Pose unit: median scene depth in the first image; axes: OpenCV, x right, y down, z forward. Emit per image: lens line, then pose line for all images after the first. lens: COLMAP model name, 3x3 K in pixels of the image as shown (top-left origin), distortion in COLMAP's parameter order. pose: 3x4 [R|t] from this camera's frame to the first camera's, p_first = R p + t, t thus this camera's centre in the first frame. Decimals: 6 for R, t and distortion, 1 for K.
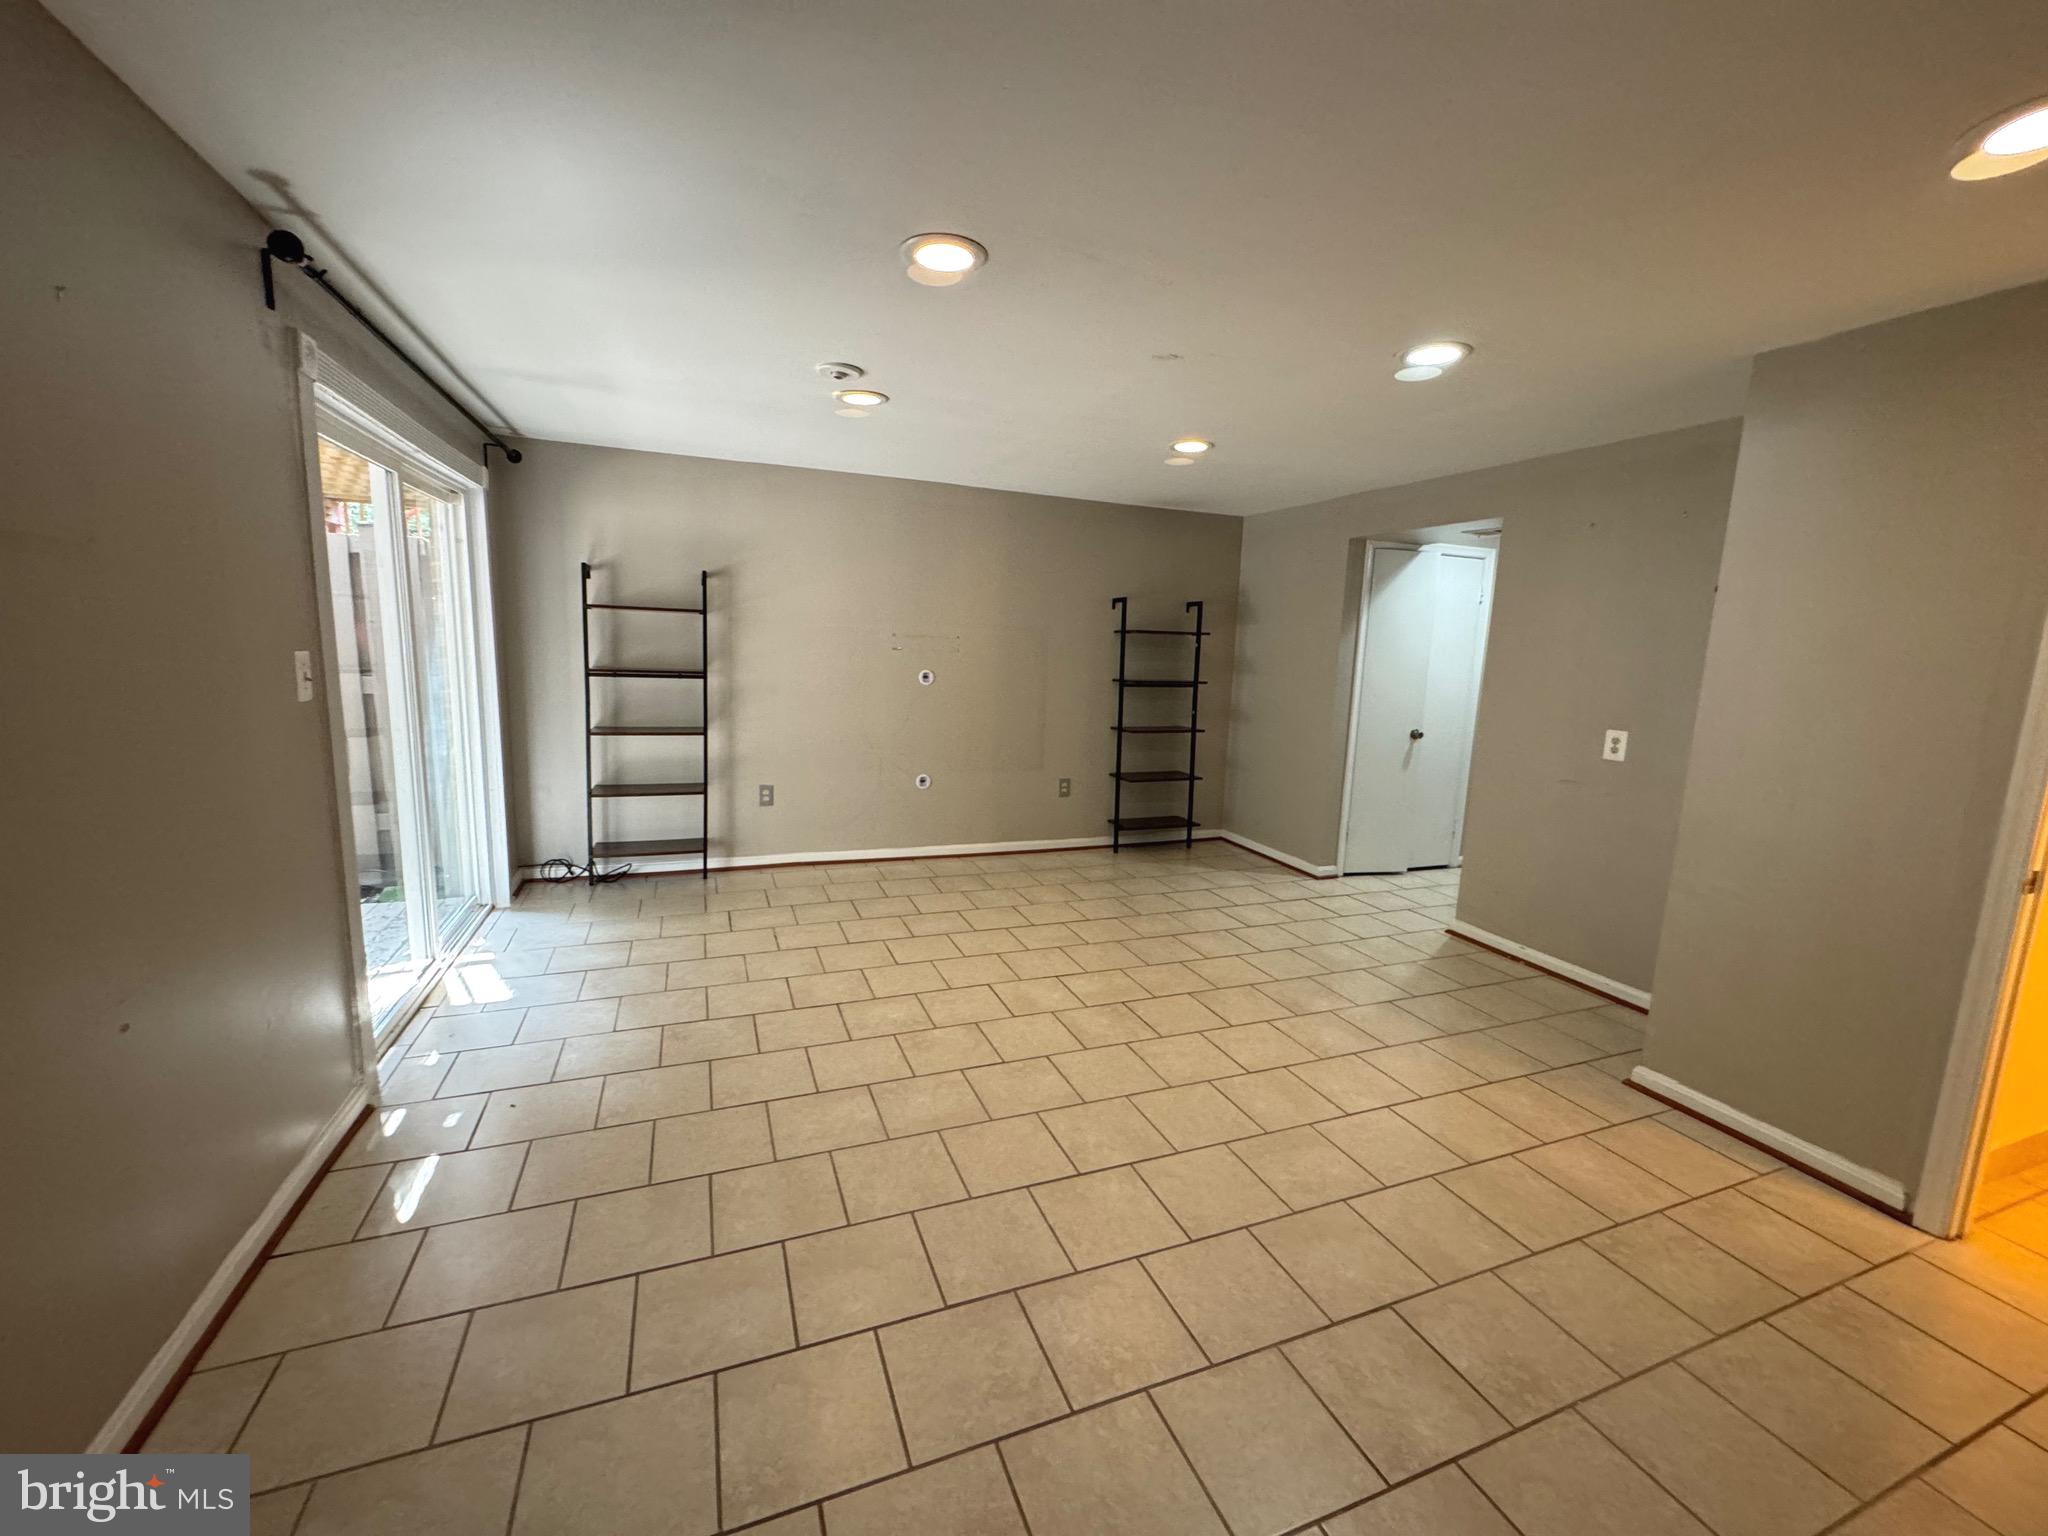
lens RADIAL K [[819.6, 0, 1027.1], [0, 819.6, 765.4], [0, 0, 1]] dist [-0.001959, 0.000591]
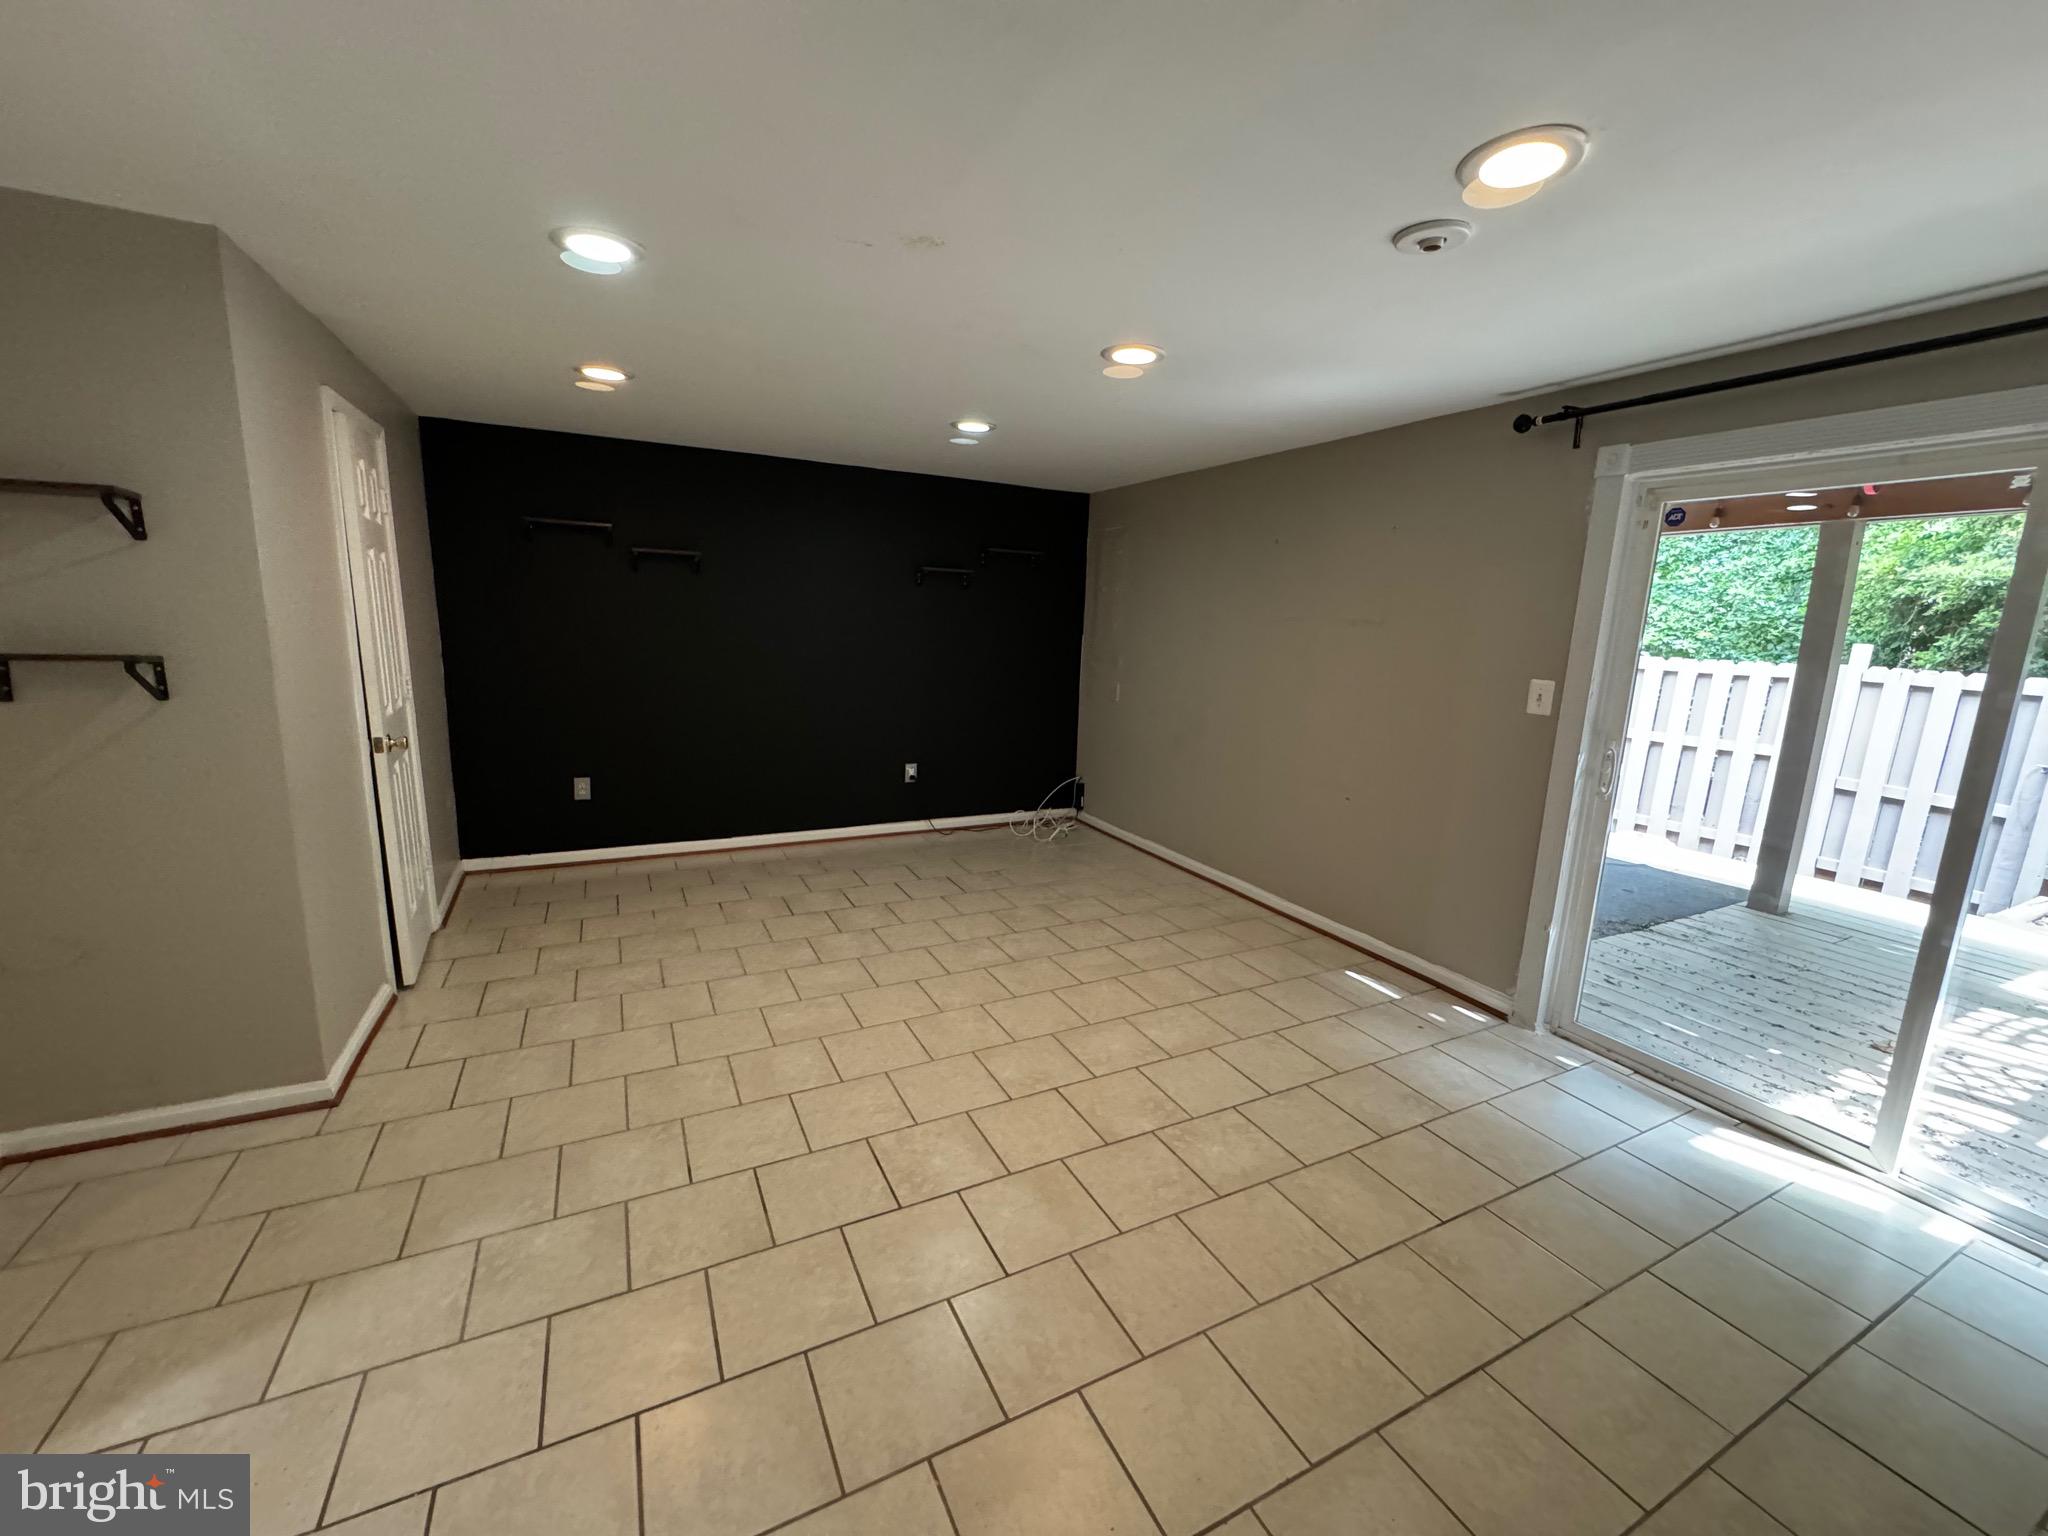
lens RADIAL K [[819.6, 0, 1025.1], [0, 819.6, 773.6], [0, 0, 1]] dist [-0.001959, 0.000591]
pose [[-0.993210, -0.058903, -0.100319, 0.125660], [-0.088654, 0.941604, 0.324844, -0.288981], [0.075326, 0.331532, -0.940432, 1.806386]]
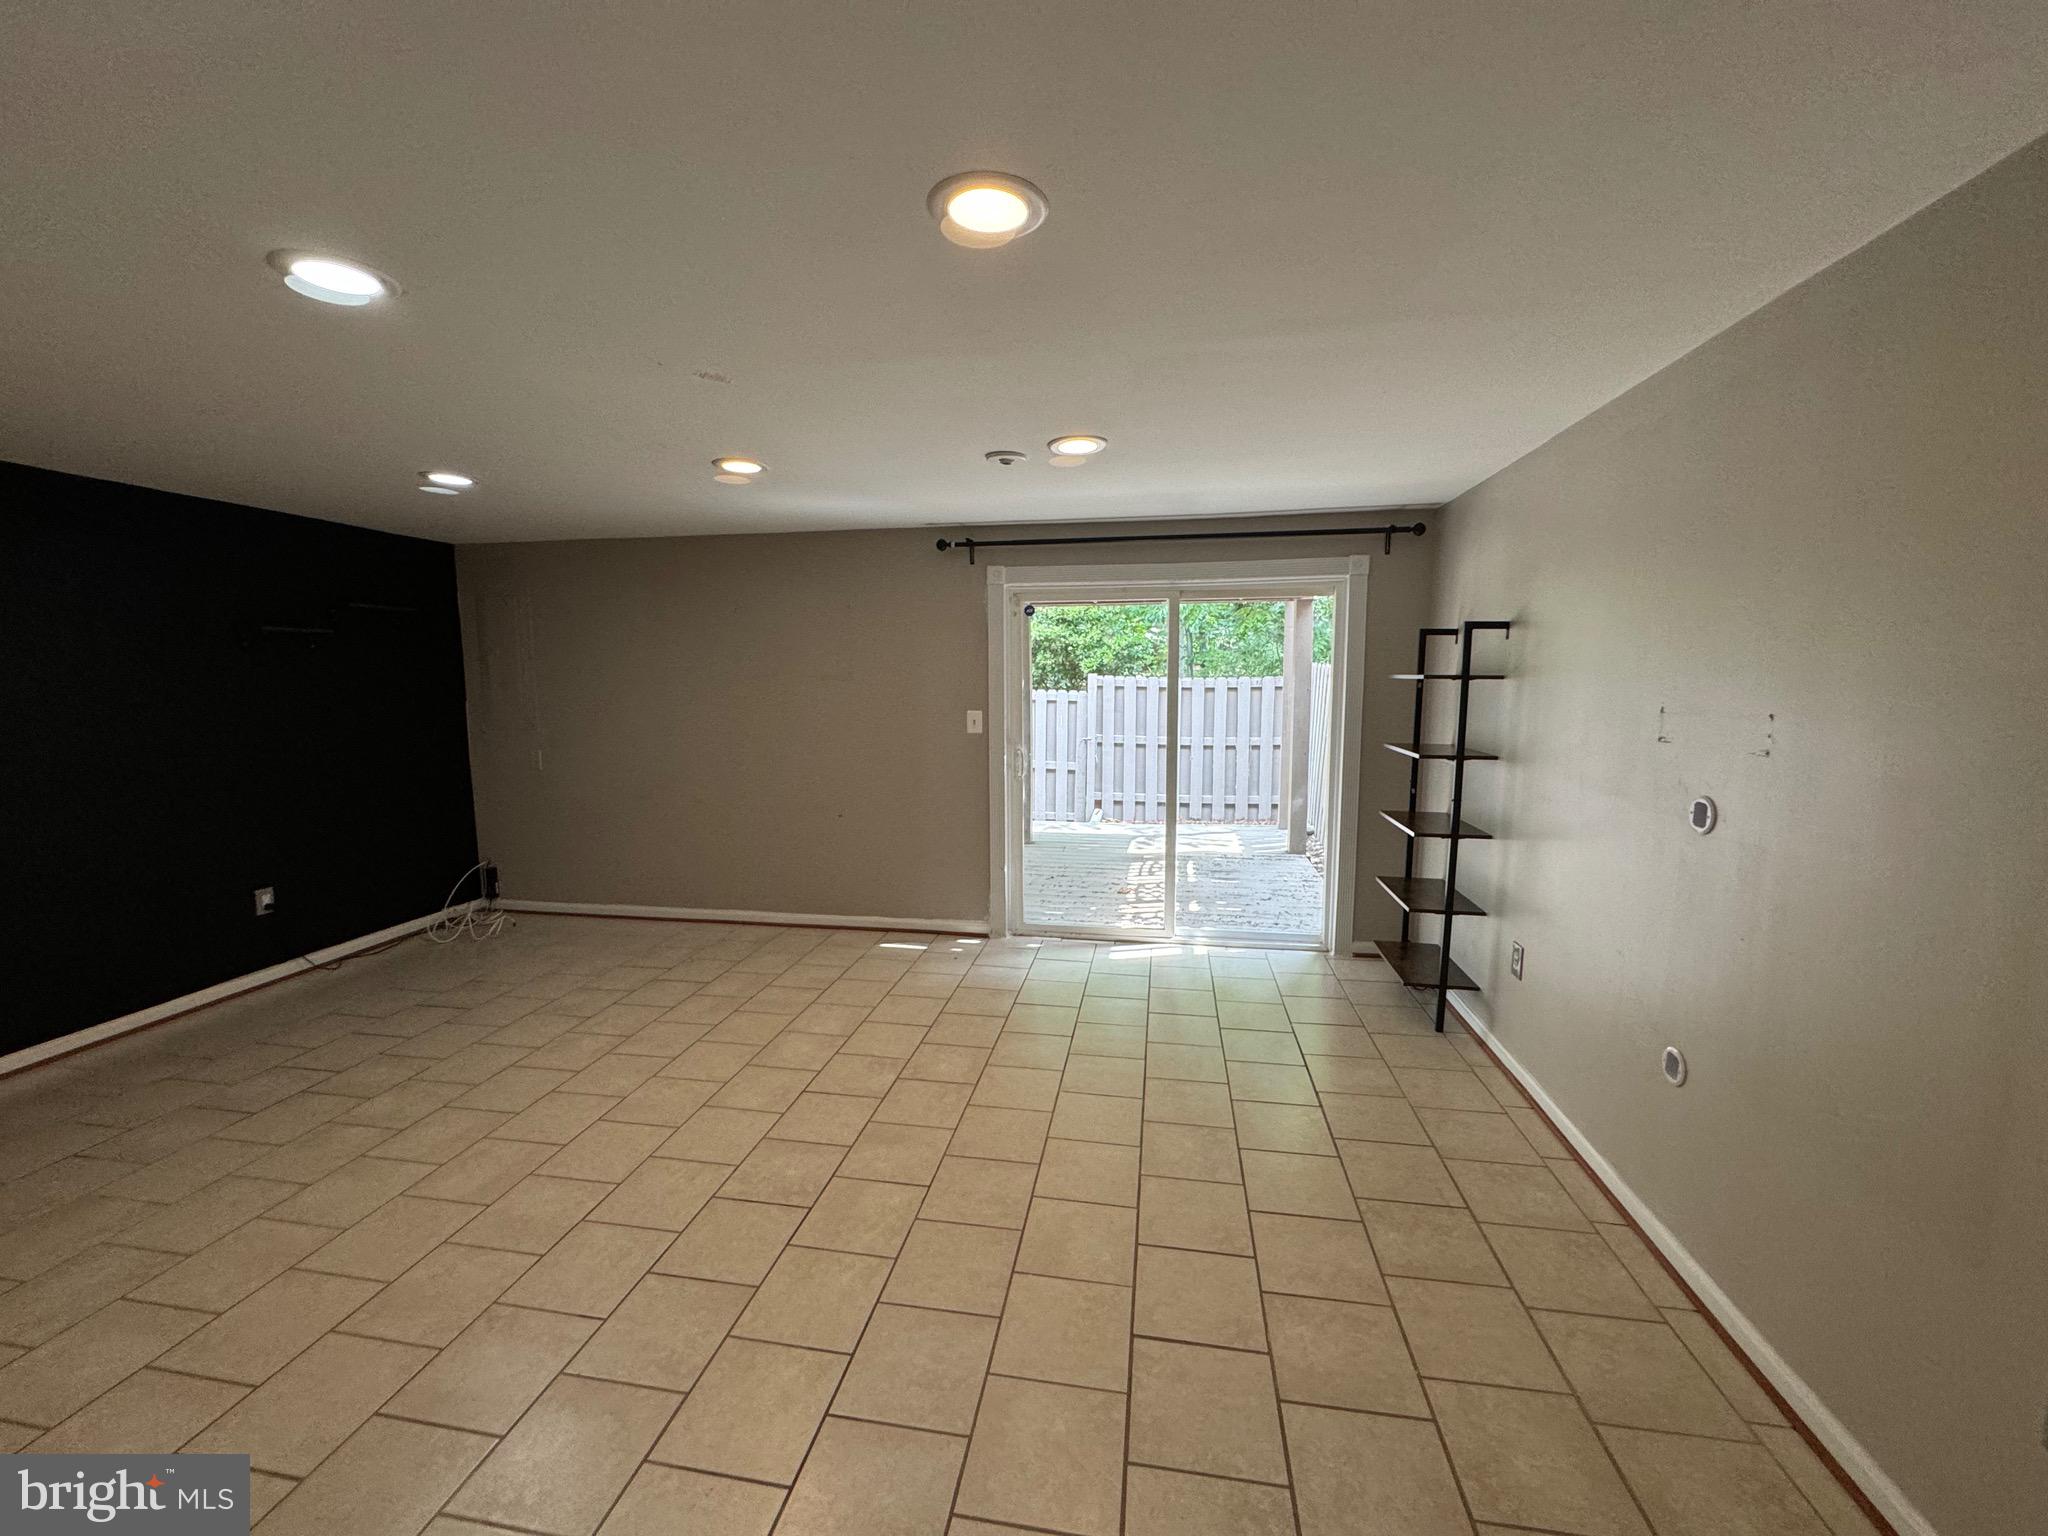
lens RADIAL K [[819.6, 0, 1022.9], [0, 819.6, 775.5], [0, 0, 1]] dist [-0.001959, 0.000591]
pose [[-0.527803, 0.067063, -0.846715, 0.728803], [-0.141167, 0.976087, 0.165307, -0.274843], [0.837553, 0.206778, -0.505715, 1.748447]]
